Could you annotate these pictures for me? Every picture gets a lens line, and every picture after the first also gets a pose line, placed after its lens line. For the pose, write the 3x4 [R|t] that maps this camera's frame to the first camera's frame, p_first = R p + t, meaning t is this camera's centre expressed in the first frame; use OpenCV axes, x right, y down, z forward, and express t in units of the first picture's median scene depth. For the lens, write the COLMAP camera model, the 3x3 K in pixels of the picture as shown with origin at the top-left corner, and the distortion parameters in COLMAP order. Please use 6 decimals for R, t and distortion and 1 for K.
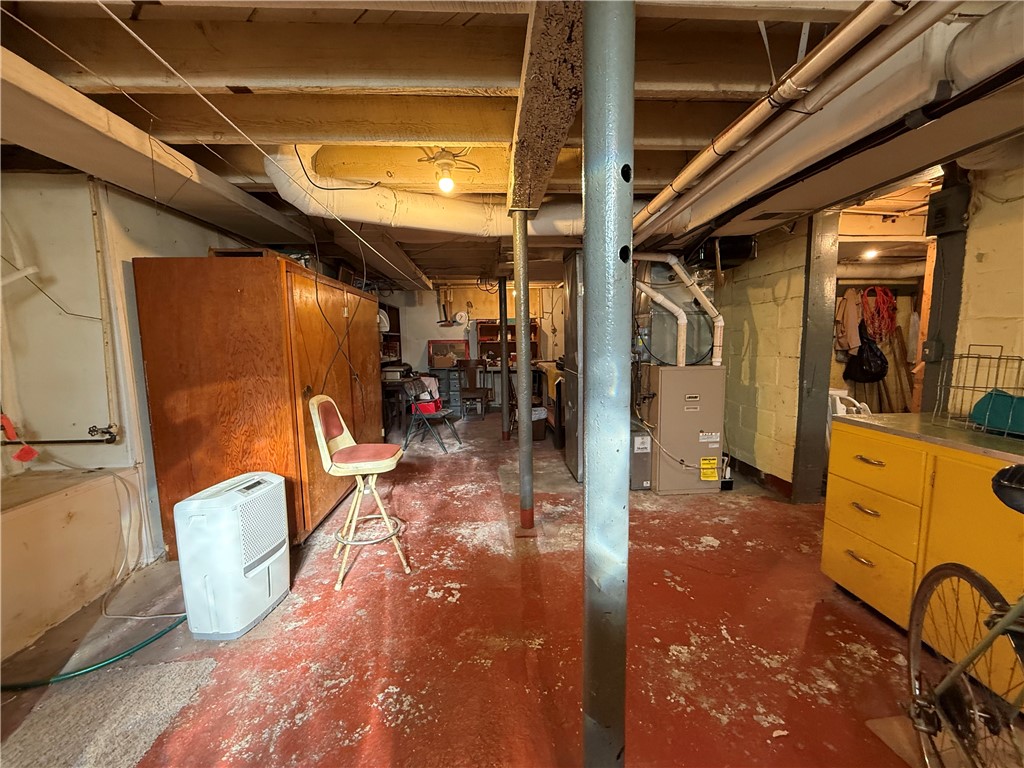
lens RADIAL K [[409.0, 0, 509.6], [0, 409.0, 385.9], [0, 0, 1]] dist [-0.000277, -0.000090]
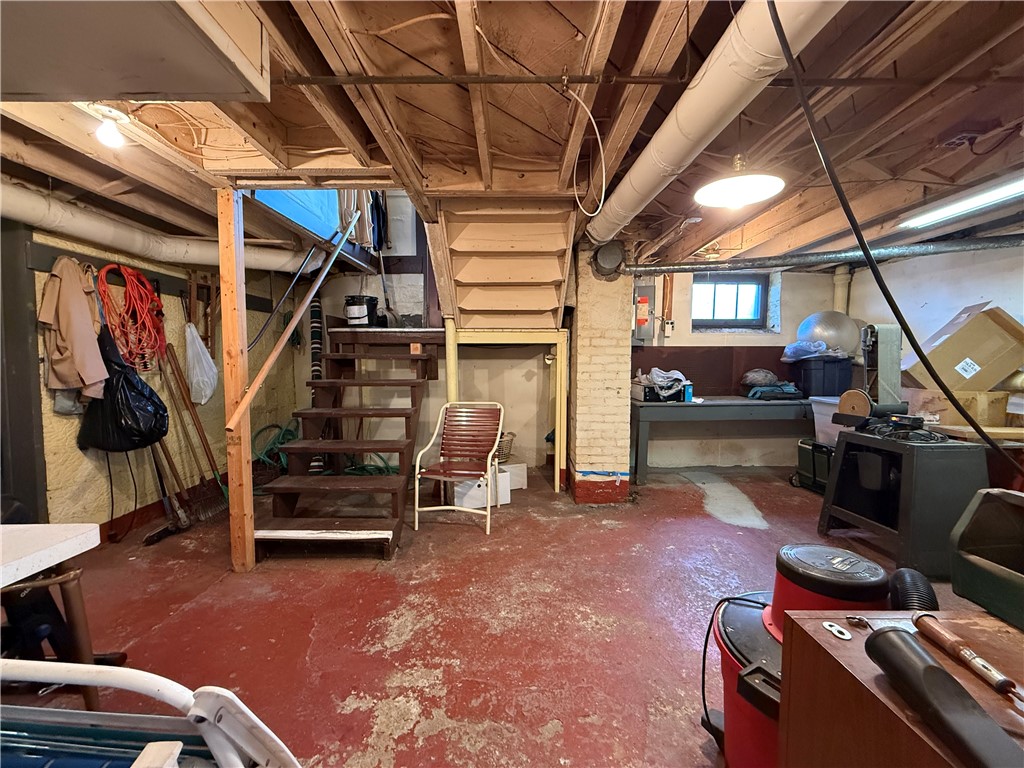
lens RADIAL K [[409.0, 0, 508.0], [0, 409.0, 386.5], [0, 0, 1]] dist [-0.000277, -0.000090]
pose [[0.084408, -0.052460, 0.995049, 0.399331], [0.105022, 0.993519, 0.043471, -0.058069], [-0.990881, 0.100833, 0.089371, 0.468395]]
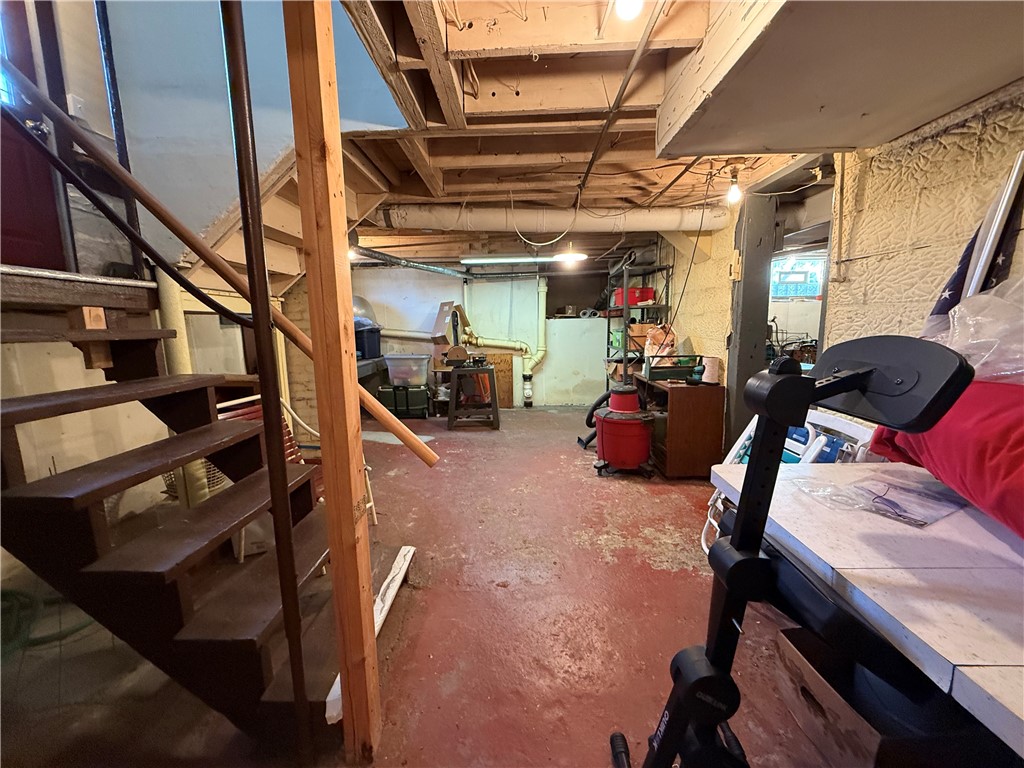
lens RADIAL K [[409.0, 0, 513.3], [0, 409.0, 385.6], [0, 0, 1]] dist [-0.000277, -0.000090]
pose [[-0.995089, 0.008132, 0.098648, 0.539295], [0.032590, 0.967968, 0.248948, -0.089476], [-0.093464, 0.250941, -0.963480, 0.705232]]
